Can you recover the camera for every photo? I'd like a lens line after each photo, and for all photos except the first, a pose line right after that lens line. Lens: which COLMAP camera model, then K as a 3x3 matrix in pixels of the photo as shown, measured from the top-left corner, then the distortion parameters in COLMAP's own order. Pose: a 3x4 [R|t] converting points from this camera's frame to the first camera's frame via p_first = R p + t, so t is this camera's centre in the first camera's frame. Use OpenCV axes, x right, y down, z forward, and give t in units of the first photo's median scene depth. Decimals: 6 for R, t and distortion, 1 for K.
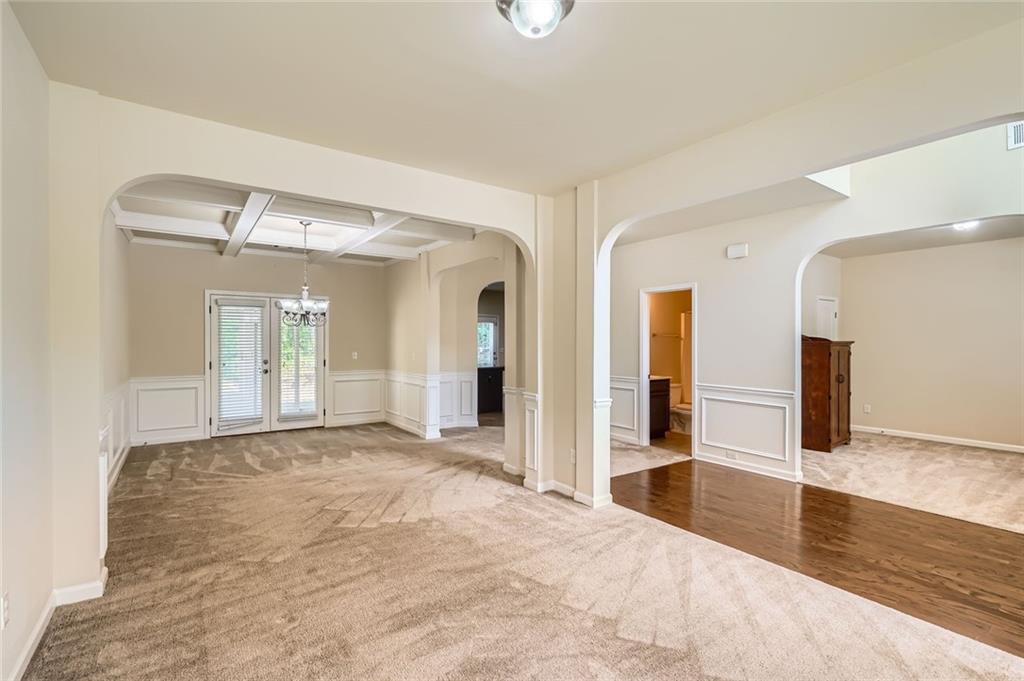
lens RADIAL K [[470.9, 0, 511.4], [0, 470.9, 339.5], [0, 0, 1]] dist [0.004421, 0.000315]
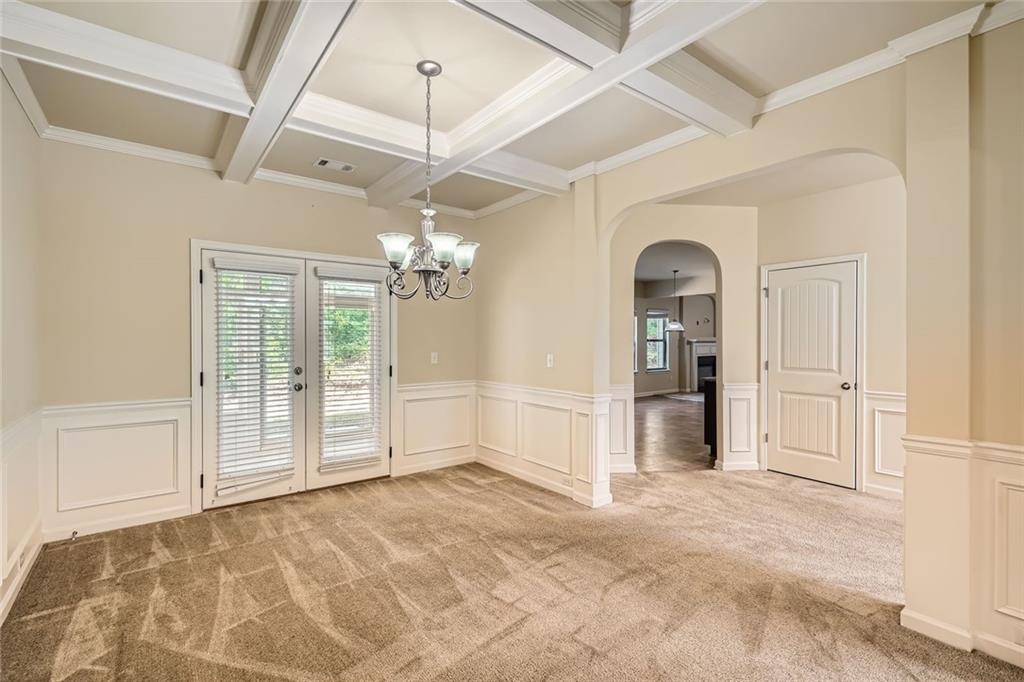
lens RADIAL K [[470.9, 0, 511.1], [0, 470.9, 335.0], [0, 0, 1]] dist [0.004421, 0.000315]
pose [[0.999157, -0.003461, 0.040903, -0.301814], [0.003485, 0.999994, -0.000511, 0.004961], [-0.040901, 0.000653, 0.999163, 0.439101]]
